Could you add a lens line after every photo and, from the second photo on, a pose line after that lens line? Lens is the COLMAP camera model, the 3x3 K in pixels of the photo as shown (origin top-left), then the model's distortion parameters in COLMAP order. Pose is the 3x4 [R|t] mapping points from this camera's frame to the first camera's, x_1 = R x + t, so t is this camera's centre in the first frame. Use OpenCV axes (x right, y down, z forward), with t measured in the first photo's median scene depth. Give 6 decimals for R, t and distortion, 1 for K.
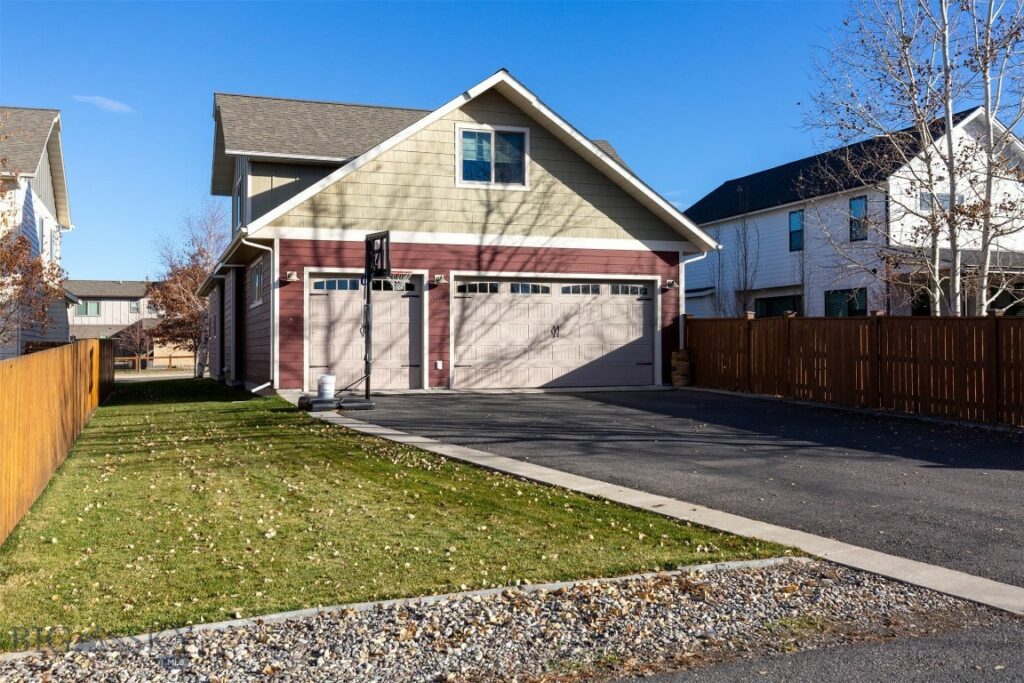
lens RADIAL K [[989.5, 0, 511.8], [0, 989.5, 310.1], [0, 0, 1]] dist [-0.003409, 0.000854]
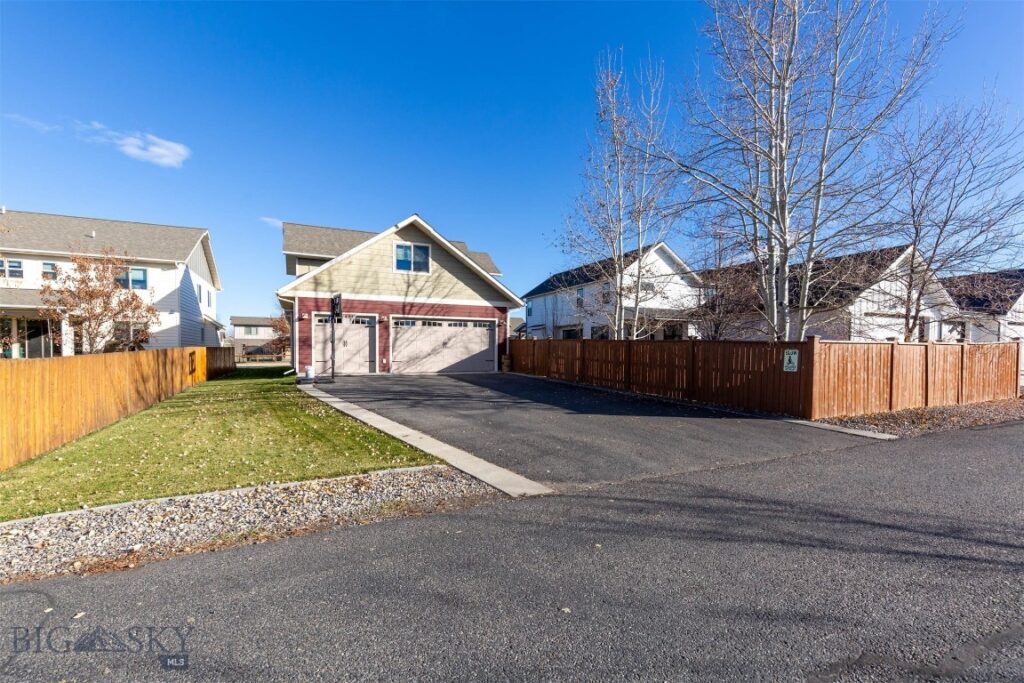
lens RADIAL K [[463.0, 0, 517.5], [0, 463.0, 361.1], [0, 0, 1]] dist [-0.000182, -0.000085]
pose [[0.995214, 0.005409, 0.097567, 0.103799], [-0.011029, 0.998305, 0.057146, -0.001607], [-0.097092, -0.057949, 0.993587, 0.029377]]
